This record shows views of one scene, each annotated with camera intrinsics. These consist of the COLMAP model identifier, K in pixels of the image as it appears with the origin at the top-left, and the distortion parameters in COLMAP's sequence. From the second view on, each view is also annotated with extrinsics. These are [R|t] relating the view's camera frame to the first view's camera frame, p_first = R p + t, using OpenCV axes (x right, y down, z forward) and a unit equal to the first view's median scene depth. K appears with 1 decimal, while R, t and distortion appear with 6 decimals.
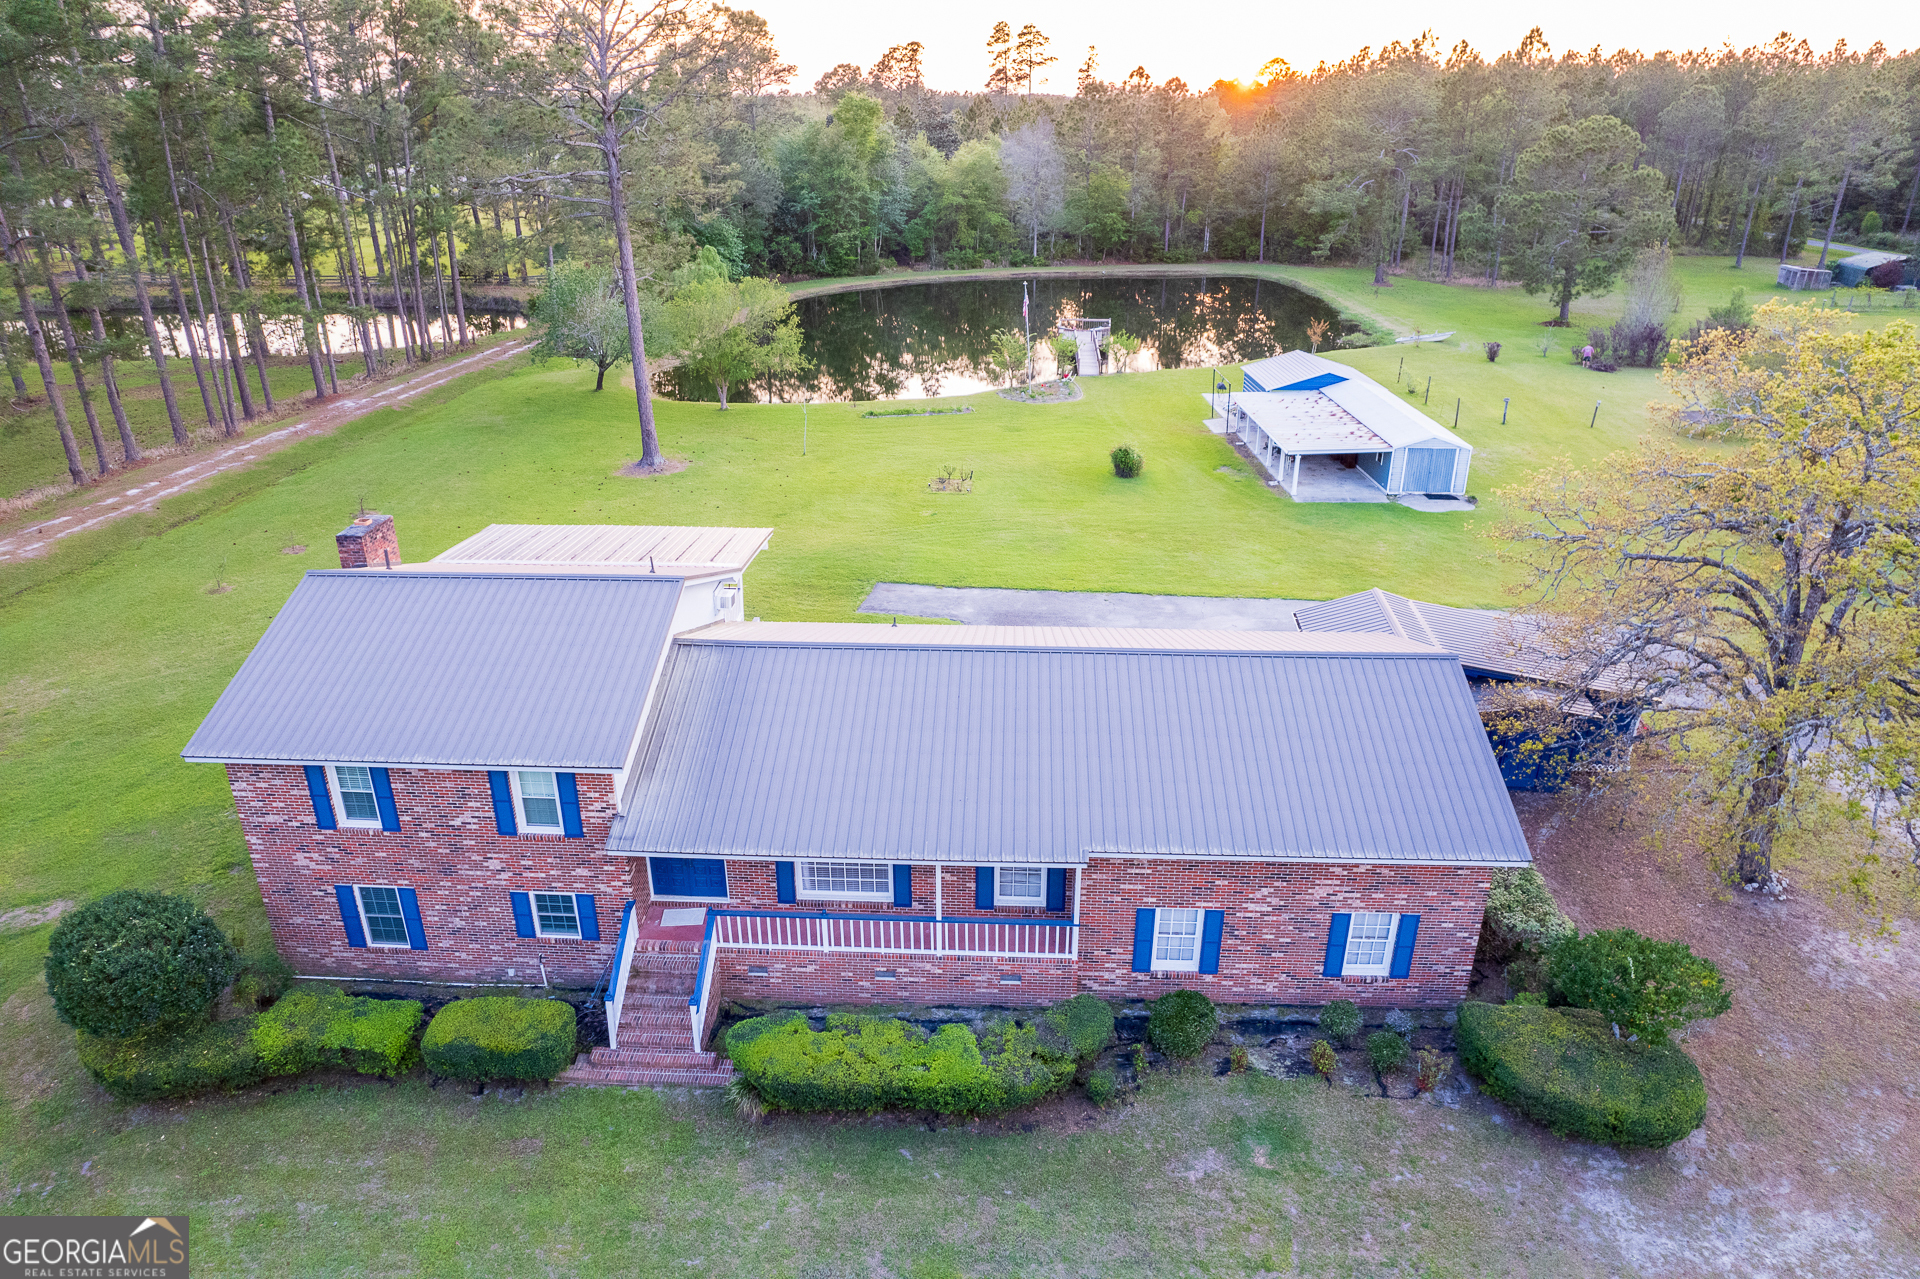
lens RADIAL K [[1248.7, 0, 960.0], [0, 1248.7, 639.5], [0, 0, 1]] dist [-0.076170, 0.045013]
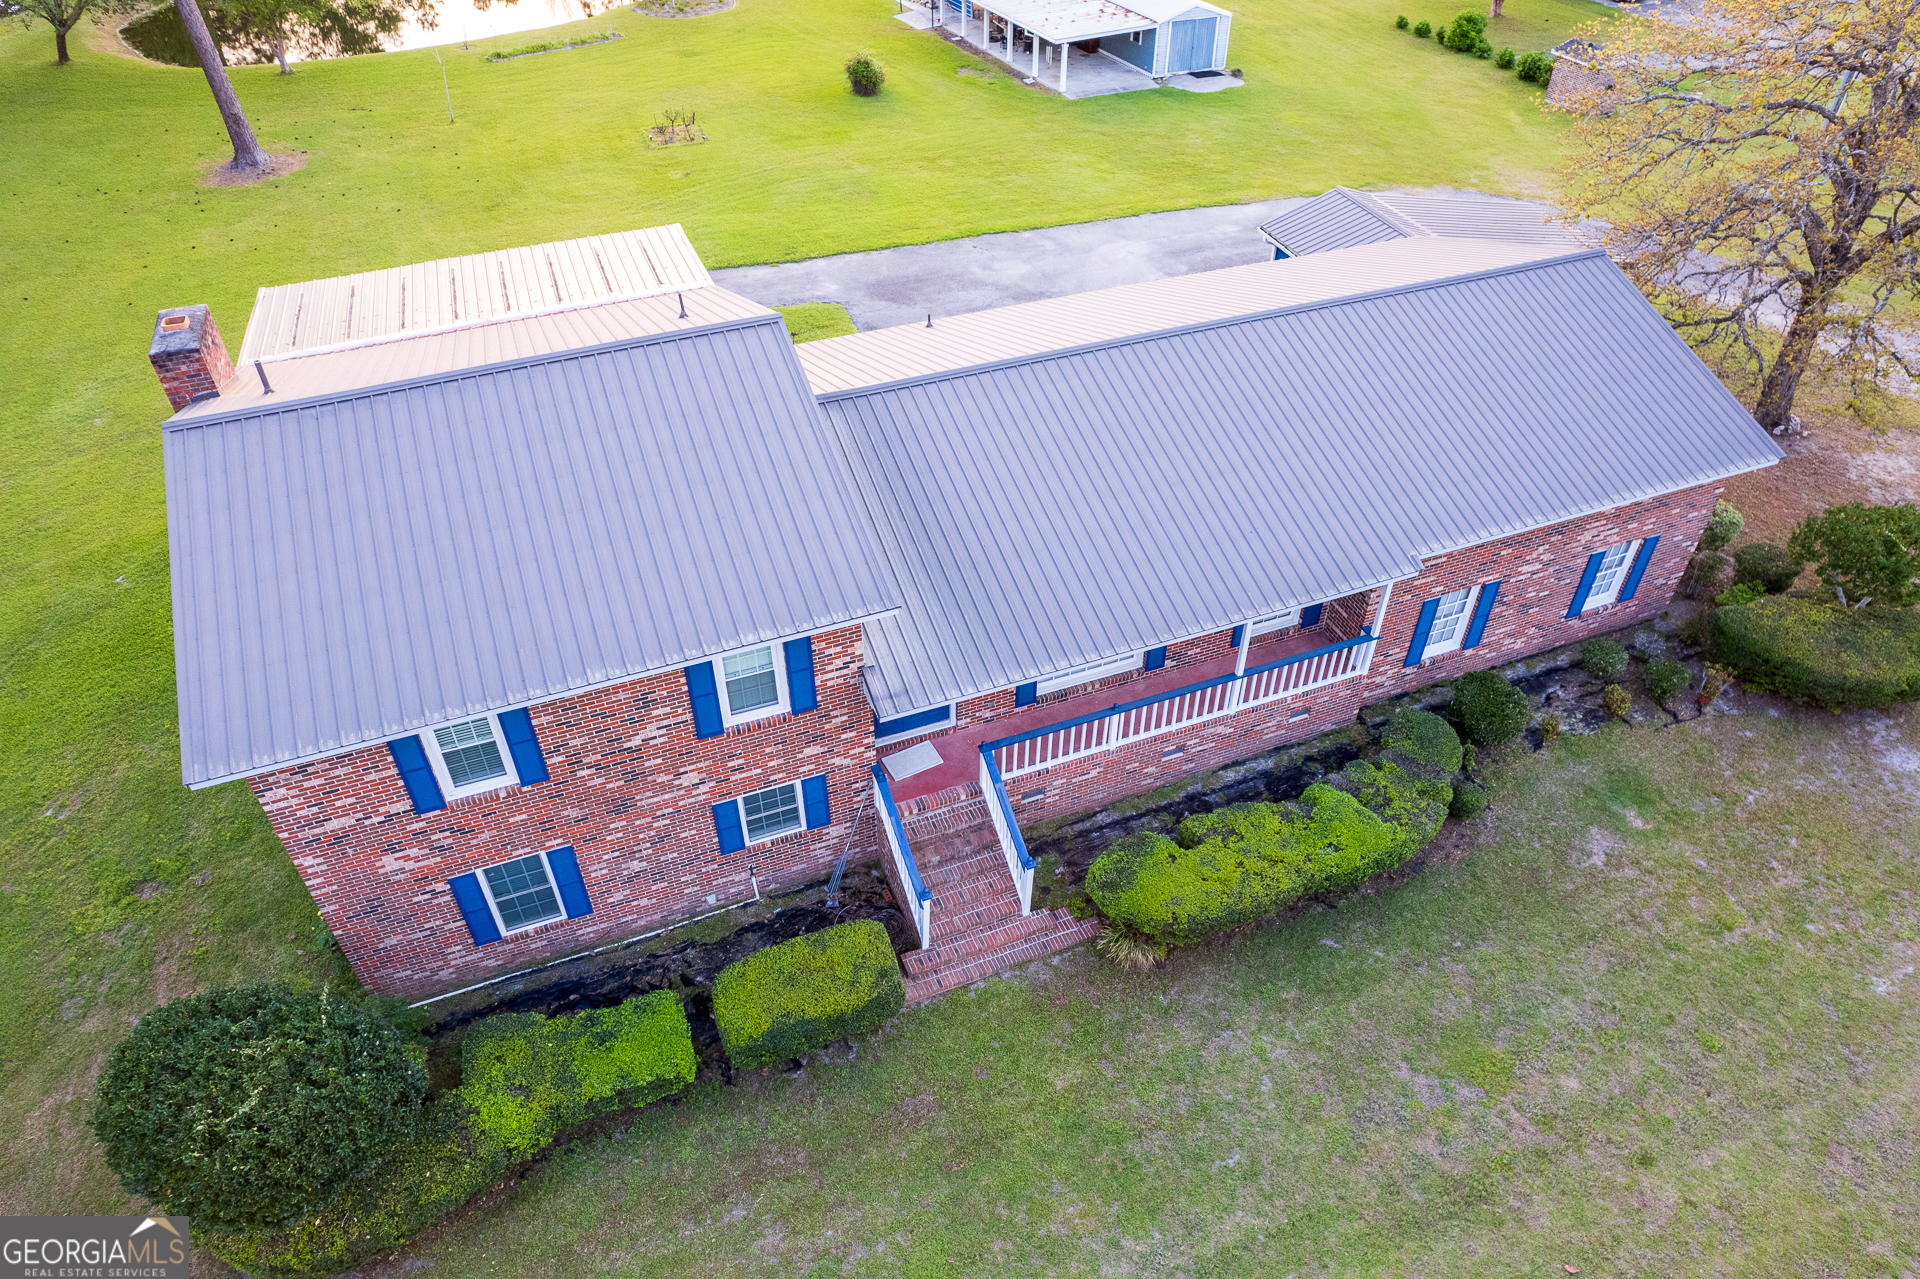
lens RADIAL K [[1247.2, 0, 960.0], [0, 1247.2, 639.5], [0, 0, 1]] dist [-0.074676, 0.060867]
pose [[0.909093, -0.268666, 0.318383, -0.440186], [0.165838, 0.934479, 0.315033, -0.090829], [-0.382161, -0.233595, 0.894084, 0.321225]]
